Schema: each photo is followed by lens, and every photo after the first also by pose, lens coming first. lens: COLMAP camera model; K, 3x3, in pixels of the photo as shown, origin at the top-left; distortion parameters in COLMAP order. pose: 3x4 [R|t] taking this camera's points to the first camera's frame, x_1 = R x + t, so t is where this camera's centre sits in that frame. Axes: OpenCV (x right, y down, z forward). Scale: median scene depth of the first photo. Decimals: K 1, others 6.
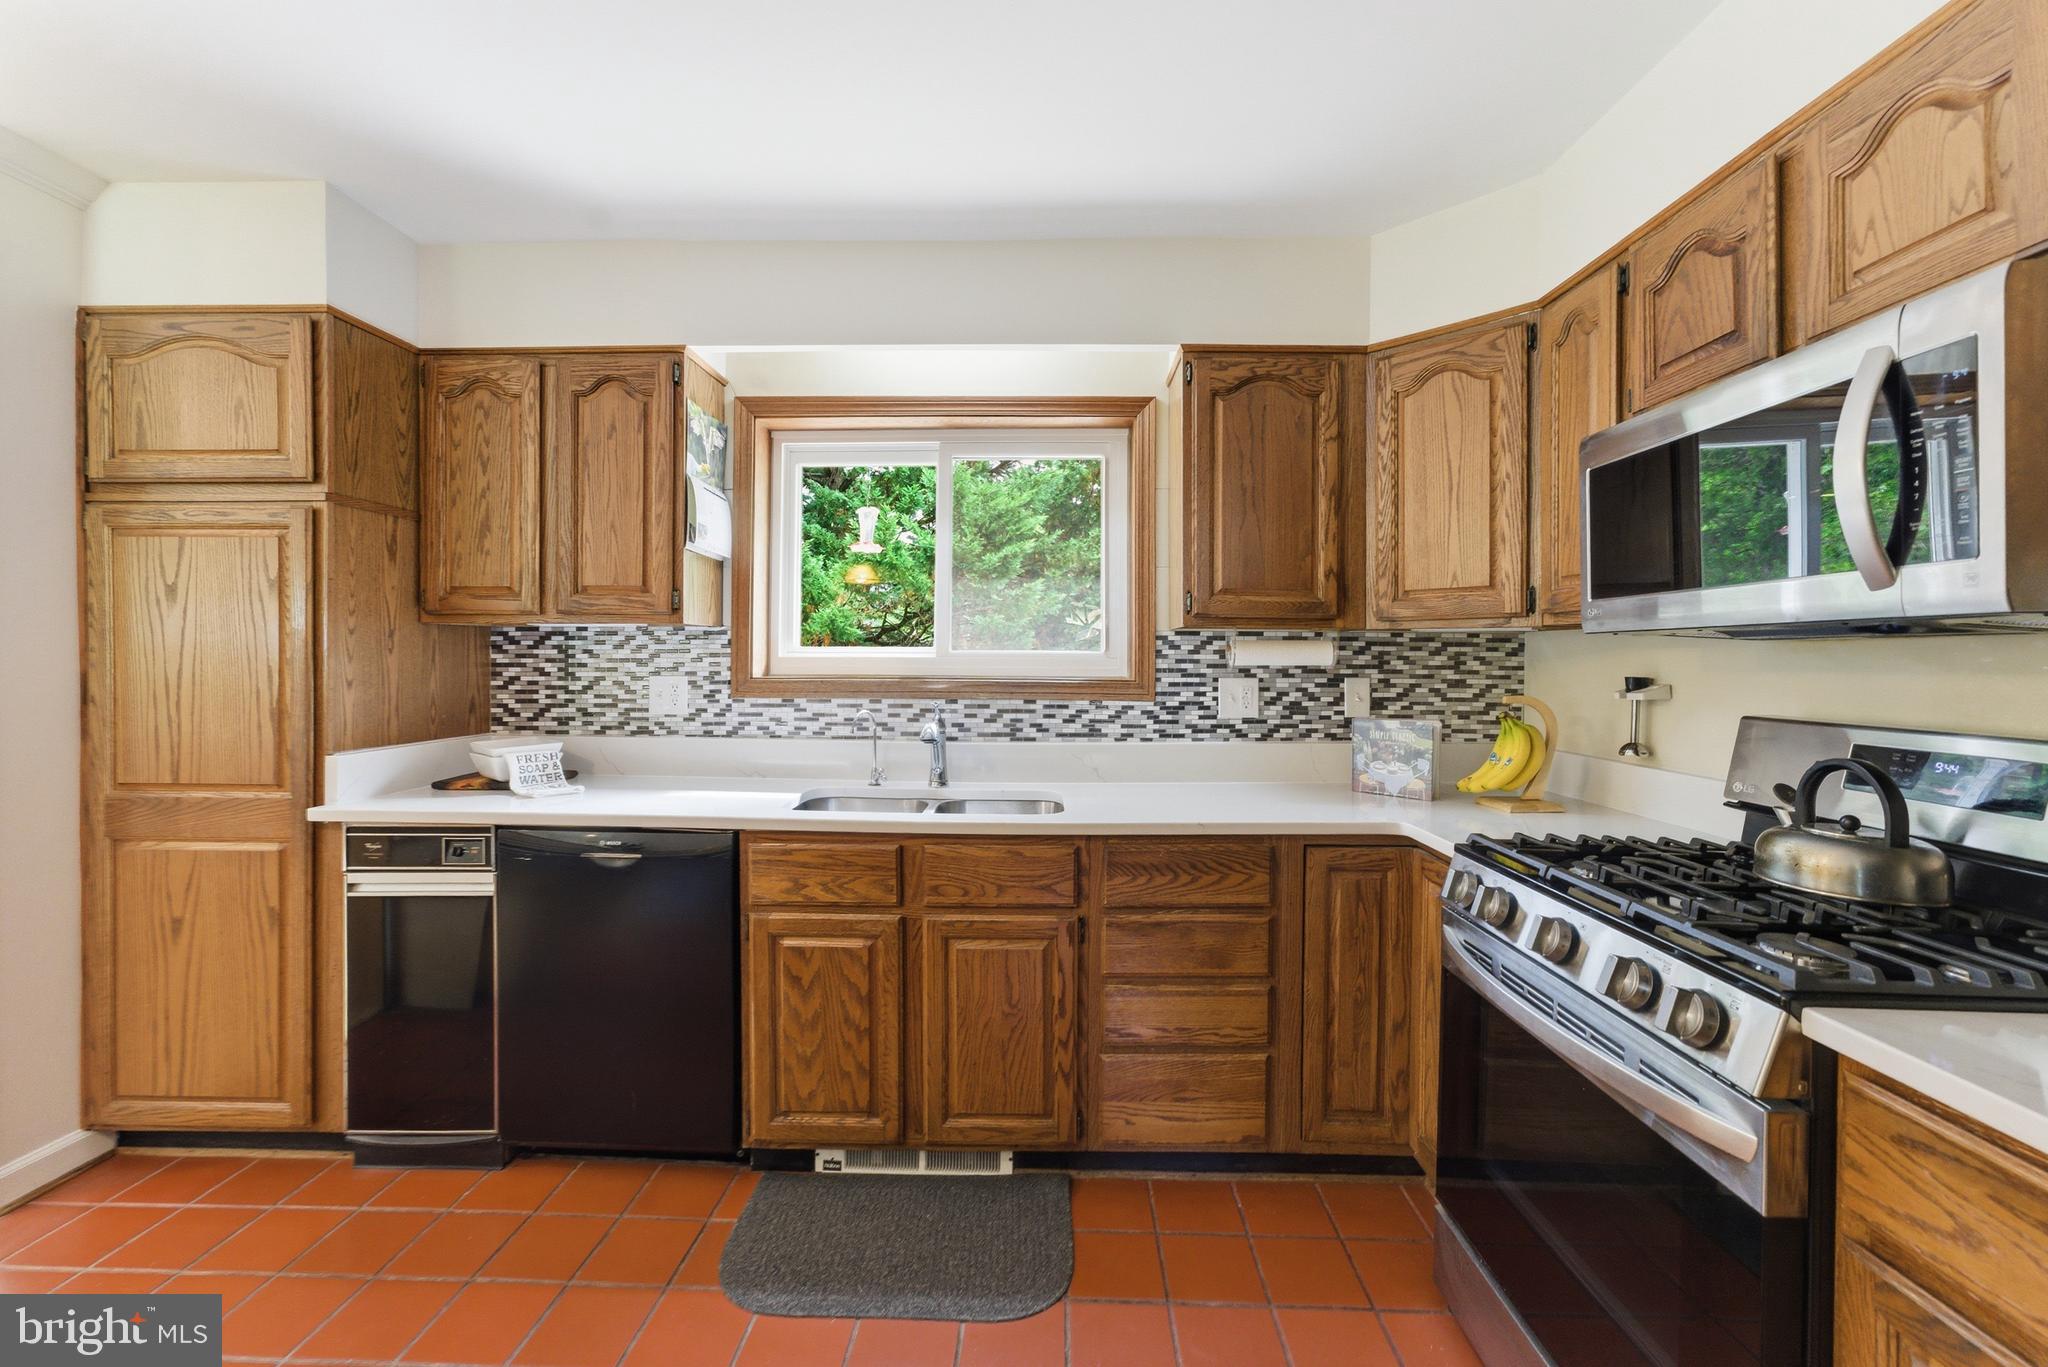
lens RADIAL K [[848.3, 0, 1011.3], [0, 848.3, 656.1], [0, 0, 1]] dist [-0.017319, 0.007482]
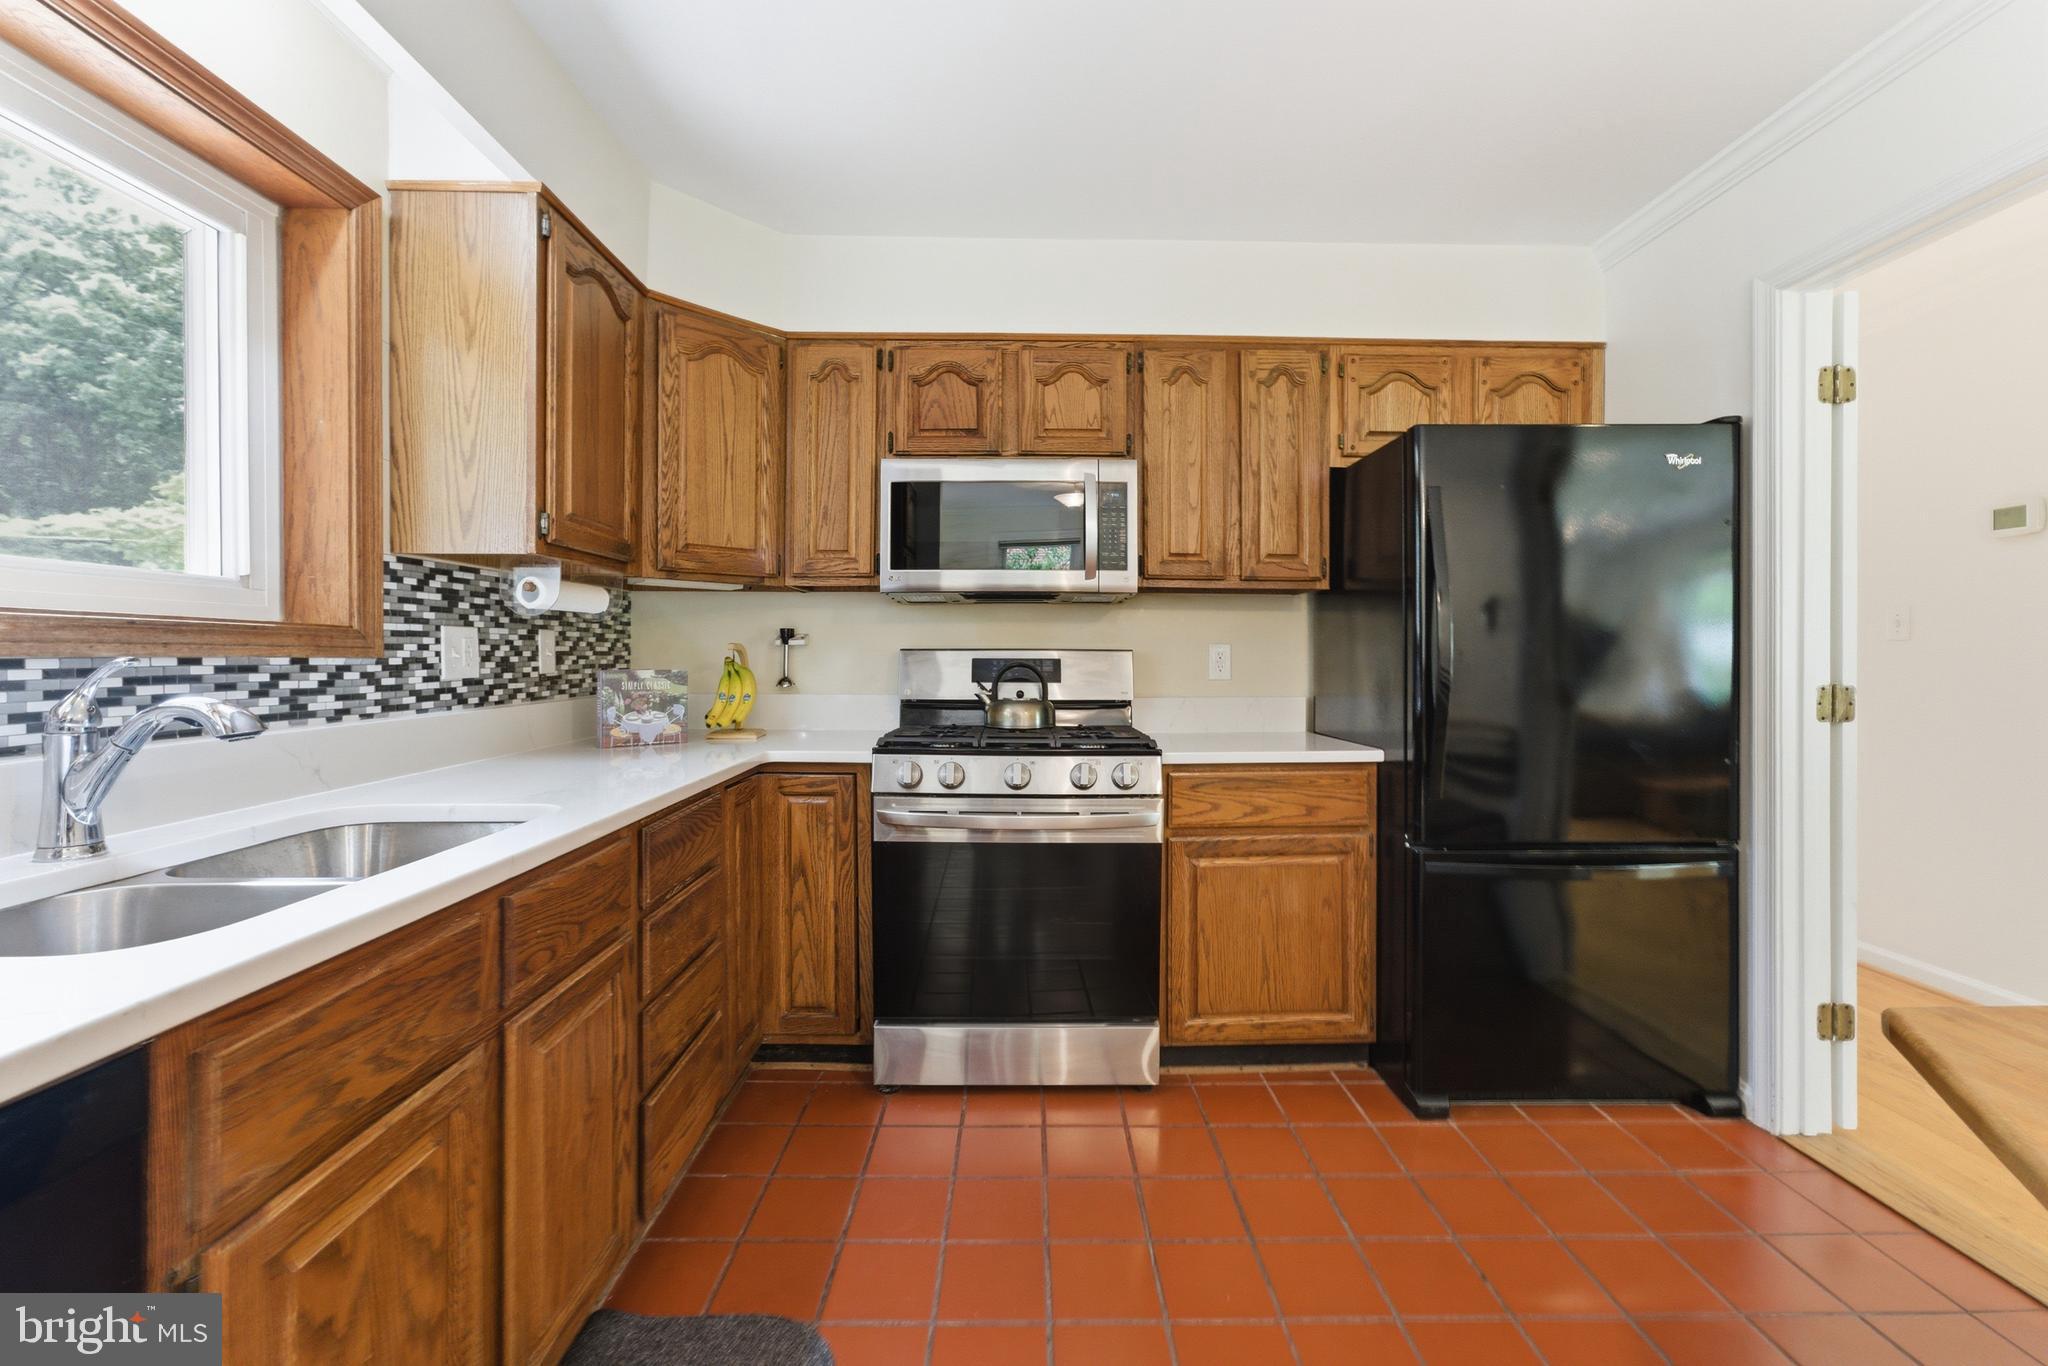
lens RADIAL K [[848.3, 0, 1011.3], [0, 848.3, 655.6], [0, 0, 1]] dist [-0.017319, 0.007482]
pose [[-0.034827, -0.004052, 0.999385, -0.507102], [-0.007171, 0.999967, 0.003804, 0.045731], [-0.999368, -0.007035, -0.034855, 0.530132]]
